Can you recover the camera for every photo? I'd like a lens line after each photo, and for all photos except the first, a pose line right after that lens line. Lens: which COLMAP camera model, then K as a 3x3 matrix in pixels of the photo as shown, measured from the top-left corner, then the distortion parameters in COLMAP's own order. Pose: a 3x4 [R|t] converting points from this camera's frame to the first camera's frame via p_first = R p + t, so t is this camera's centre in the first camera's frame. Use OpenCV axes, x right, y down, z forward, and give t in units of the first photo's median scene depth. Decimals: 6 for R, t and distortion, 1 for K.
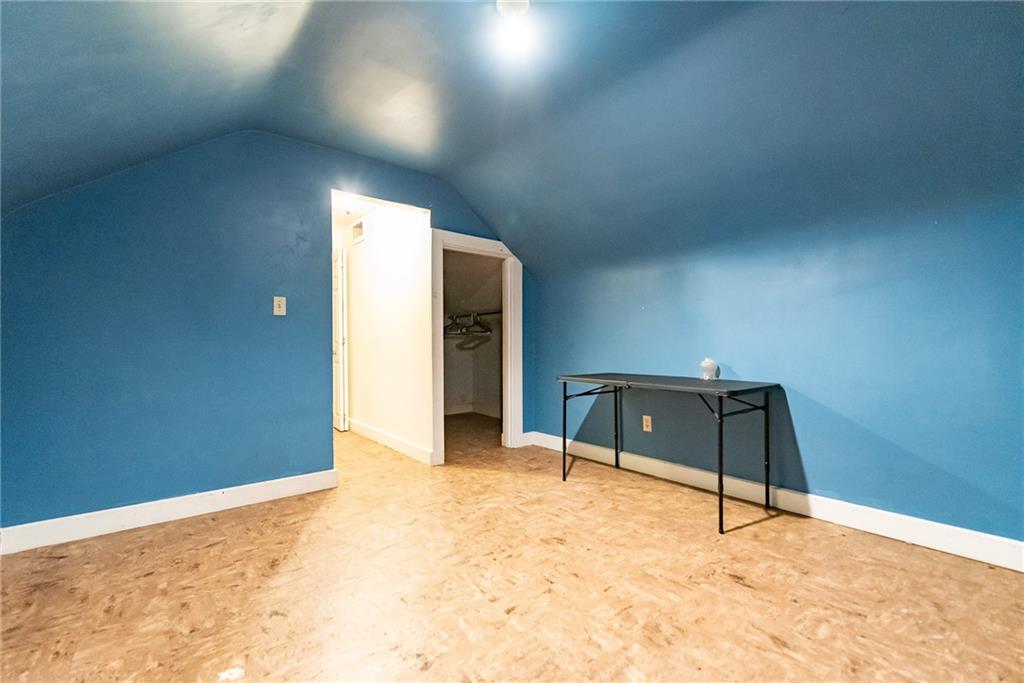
lens RADIAL K [[445.5, 0, 516.4], [0, 445.5, 338.9], [0, 0, 1]] dist [0.000841, -0.000535]
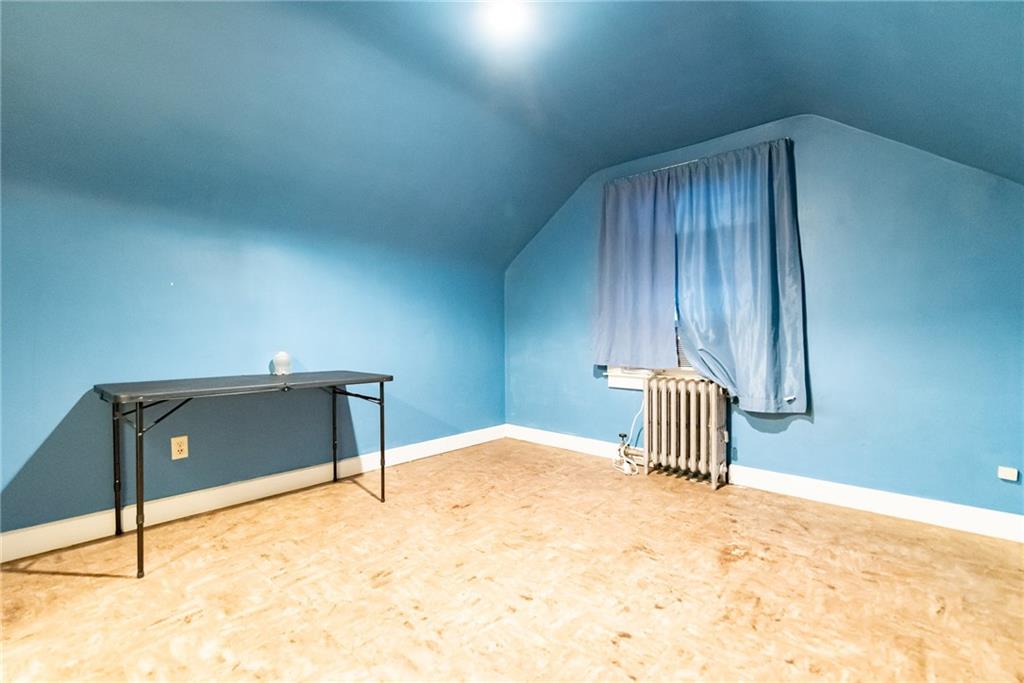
lens RADIAL K [[445.5, 0, 516.1], [0, 445.5, 342.3], [0, 0, 1]] dist [0.000841, -0.000535]
pose [[-0.163270, -0.013821, 0.986485, -0.650968], [-0.013516, 0.999839, 0.011771, 0.007078], [-0.986489, -0.011412, -0.163431, 0.772127]]
